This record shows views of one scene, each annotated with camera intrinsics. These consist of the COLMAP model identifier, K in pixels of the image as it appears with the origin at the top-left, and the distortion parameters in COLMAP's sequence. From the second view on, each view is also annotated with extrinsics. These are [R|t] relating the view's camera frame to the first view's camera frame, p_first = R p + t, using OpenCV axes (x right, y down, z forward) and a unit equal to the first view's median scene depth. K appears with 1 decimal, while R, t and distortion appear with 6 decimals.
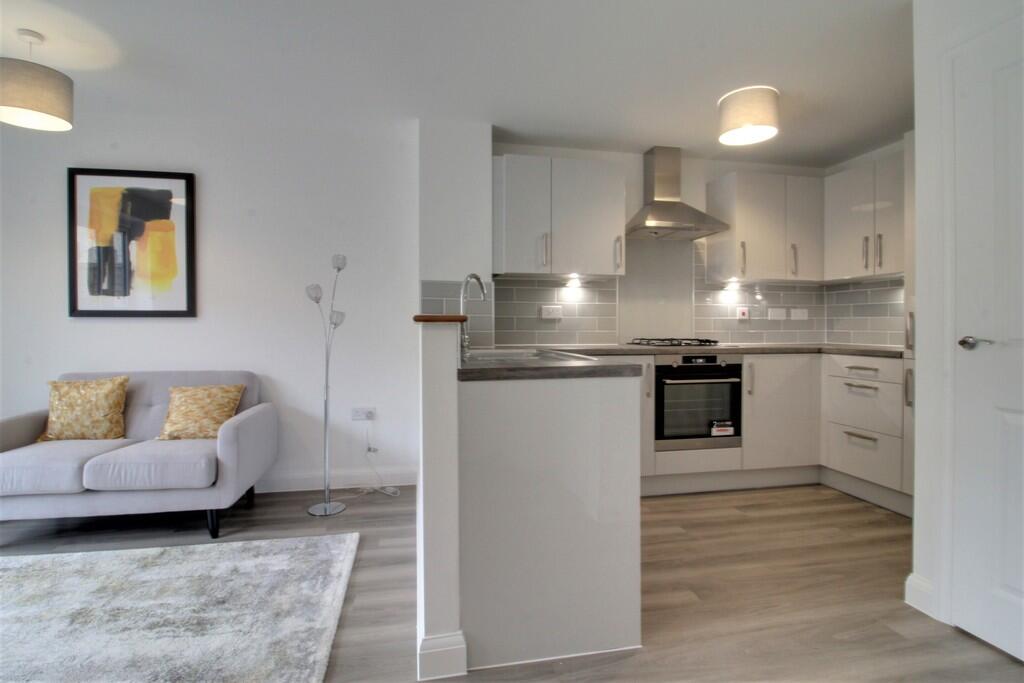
lens RADIAL K [[500.9, 0, 512.6], [0, 500.9, 332.2], [0, 0, 1]] dist [-0.001824, -0.004893]
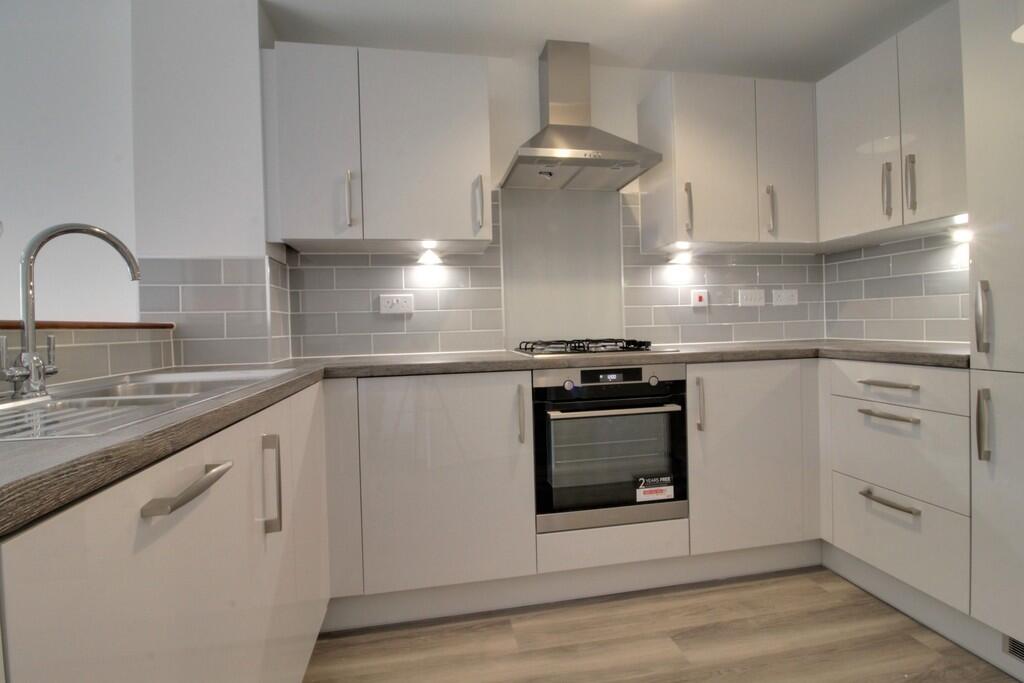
lens RADIAL K [[482.7, 0, 515.7], [0, 482.7, 329.2], [0, 0, 1]] dist [-0.008662, -0.005385]
pose [[0.999381, -0.028418, -0.020744, 0.285772], [0.028378, 0.999595, -0.002209, -0.002100], [0.020799, 0.001619, 0.999782, 0.444319]]
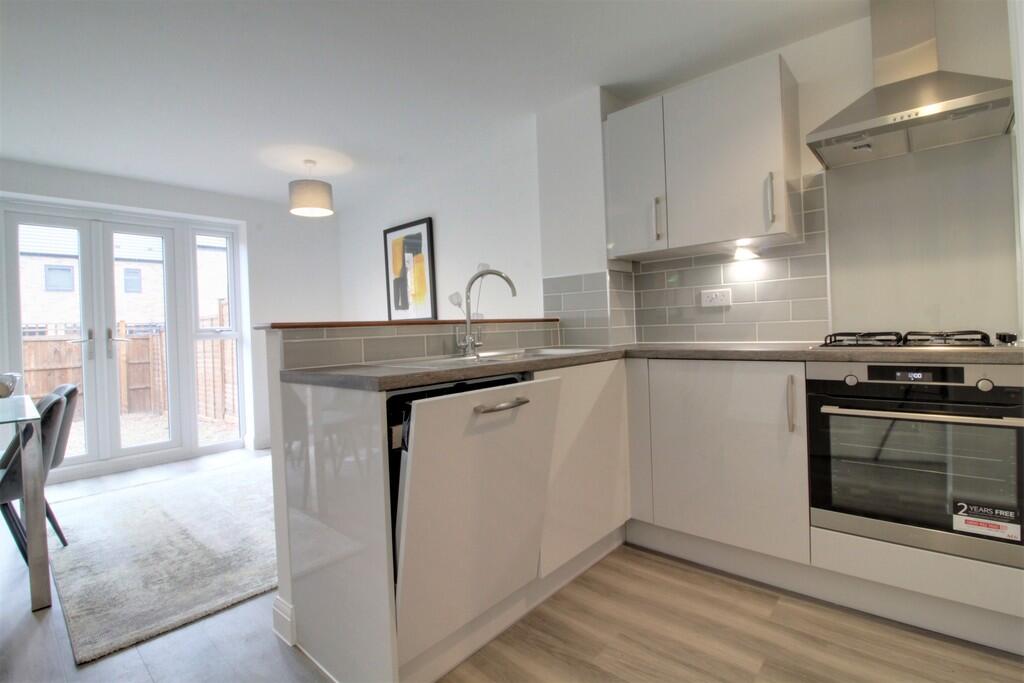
lens RADIAL K [[482.7, 0, 516.2], [0, 482.7, 329.9], [0, 0, 1]] dist [-0.008662, -0.005385]
pose [[0.596783, -0.018762, -0.802183, 0.548905], [0.029107, 0.999575, -0.001725, -0.000799], [0.801874, -0.022320, 0.597076, 0.401494]]
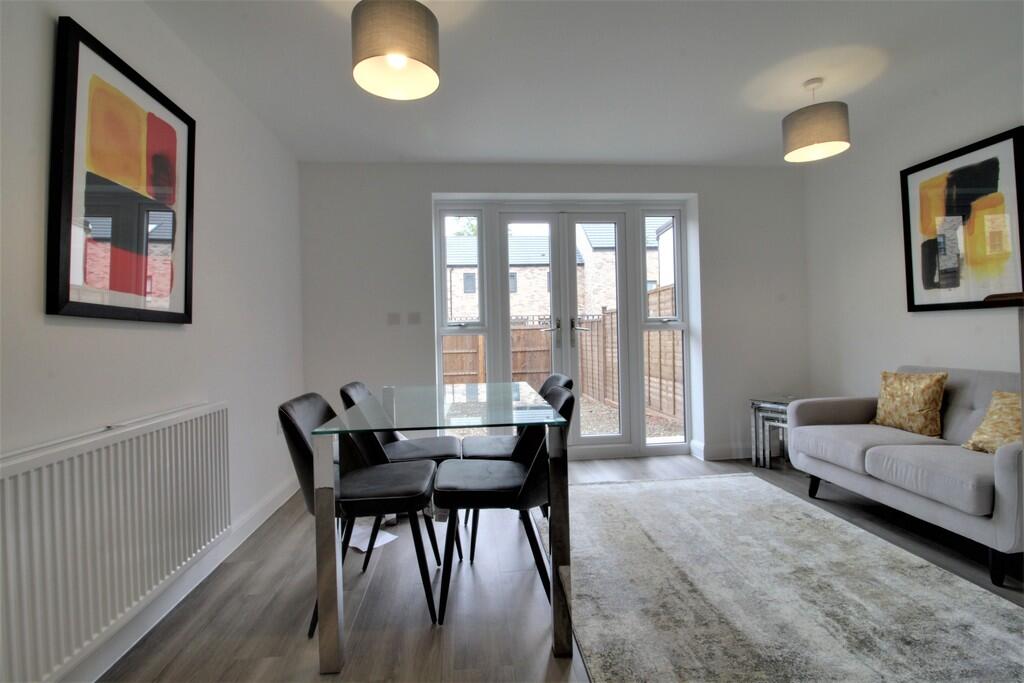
lens RADIAL K [[482.7, 0, 519.4], [0, 482.7, 331.3], [0, 0, 1]] dist [-0.008662, -0.005385]
pose [[-0.092209, -0.001912, -0.995738, 0.184271], [0.016818, 0.999853, -0.003477, -0.000377], [0.995598, -0.017067, -0.092163, 0.268000]]
